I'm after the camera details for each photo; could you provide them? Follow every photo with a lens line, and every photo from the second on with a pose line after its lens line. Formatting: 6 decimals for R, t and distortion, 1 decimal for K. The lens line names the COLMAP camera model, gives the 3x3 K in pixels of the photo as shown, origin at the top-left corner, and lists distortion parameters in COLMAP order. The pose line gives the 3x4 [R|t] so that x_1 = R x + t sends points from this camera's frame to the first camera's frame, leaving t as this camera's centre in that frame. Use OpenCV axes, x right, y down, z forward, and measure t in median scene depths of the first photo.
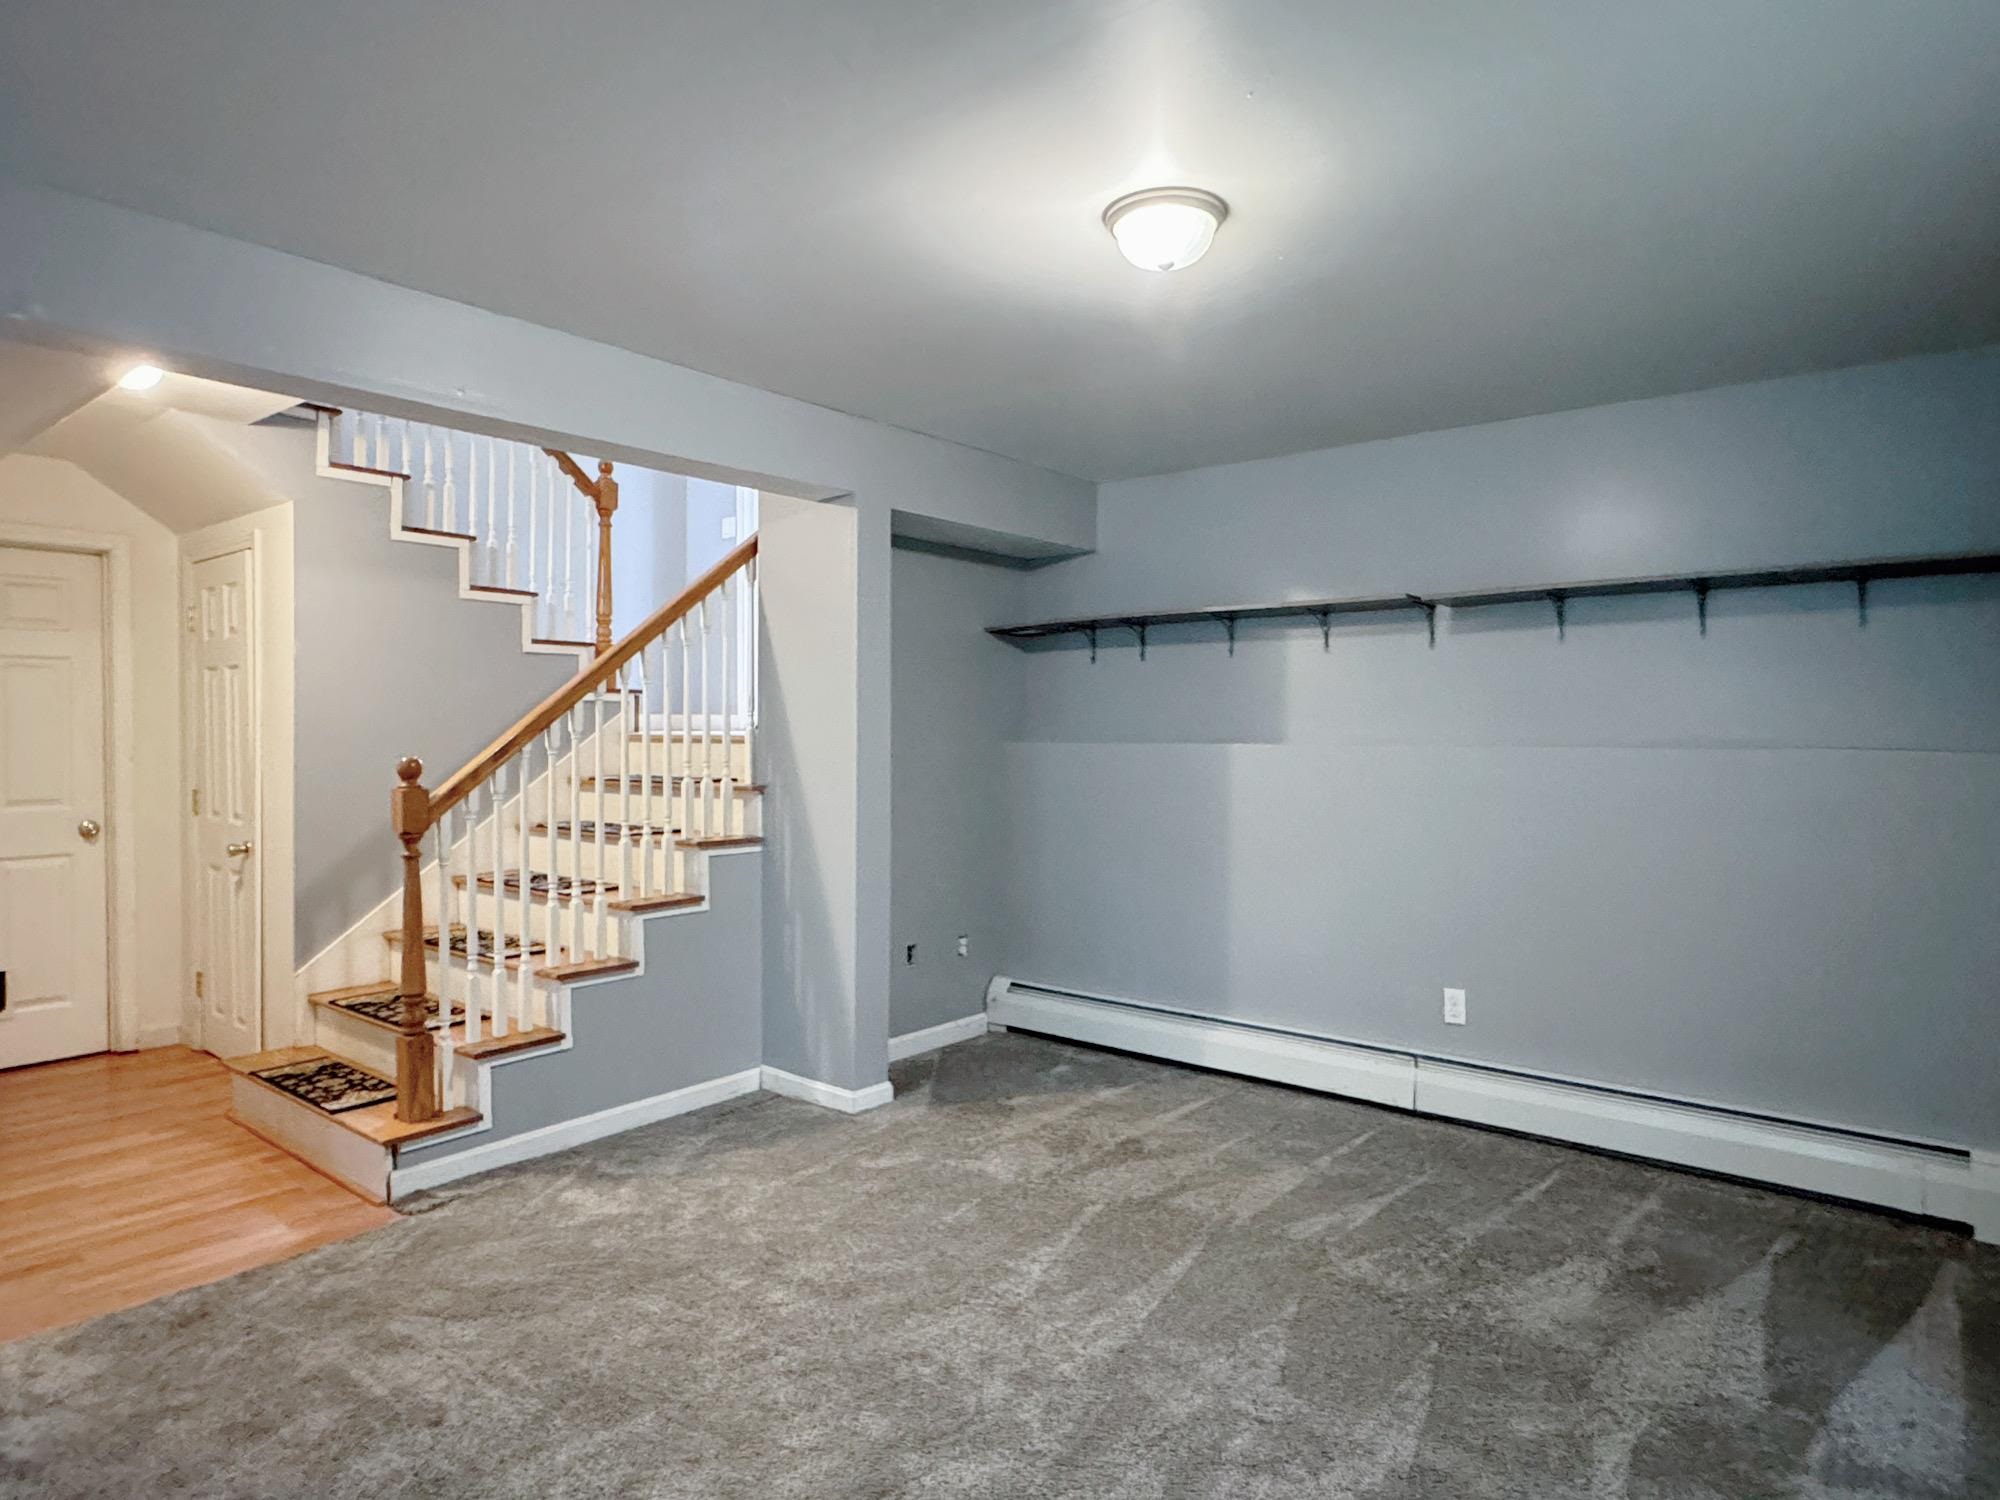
lens RADIAL K [[1156.9, 0, 1027.2], [0, 1156.9, 721.4], [0, 0, 1]] dist [0.000027, 0.000509]
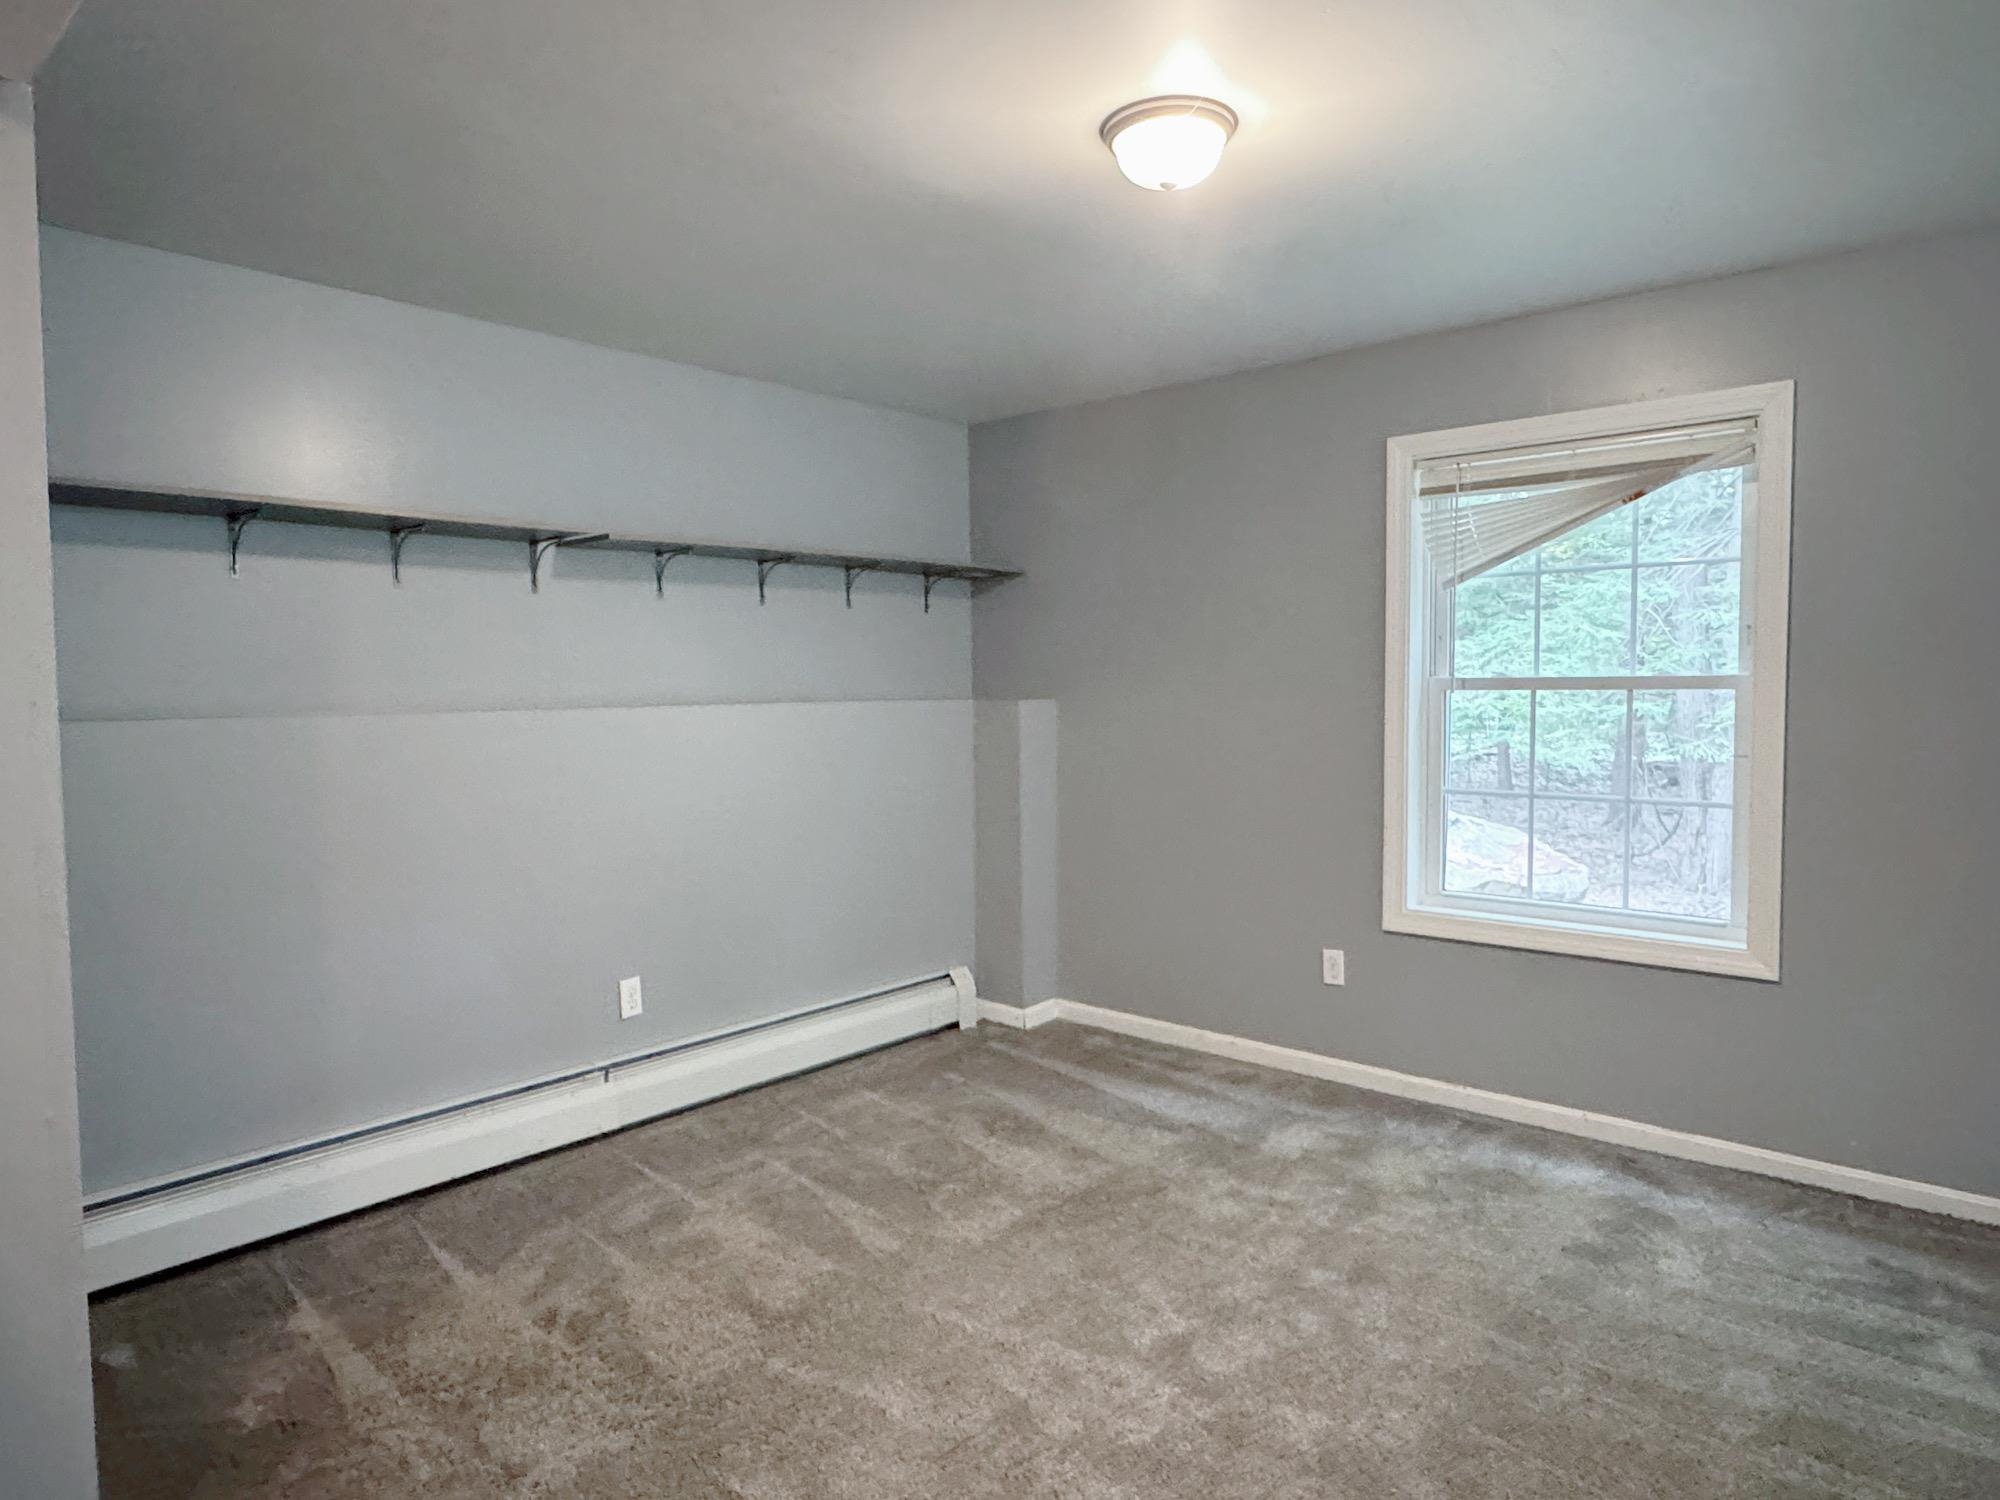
lens RADIAL K [[1192.6, 0, 1000.0], [0, 1192.6, 750.0], [0, 0, 1]] dist [-0.006734, -0.000489]
pose [[0.066295, -0.066503, 0.995581, -0.570487], [-0.006251, 0.997729, 0.067063, -0.011906], [-0.997781, -0.010669, 0.065728, 0.719021]]
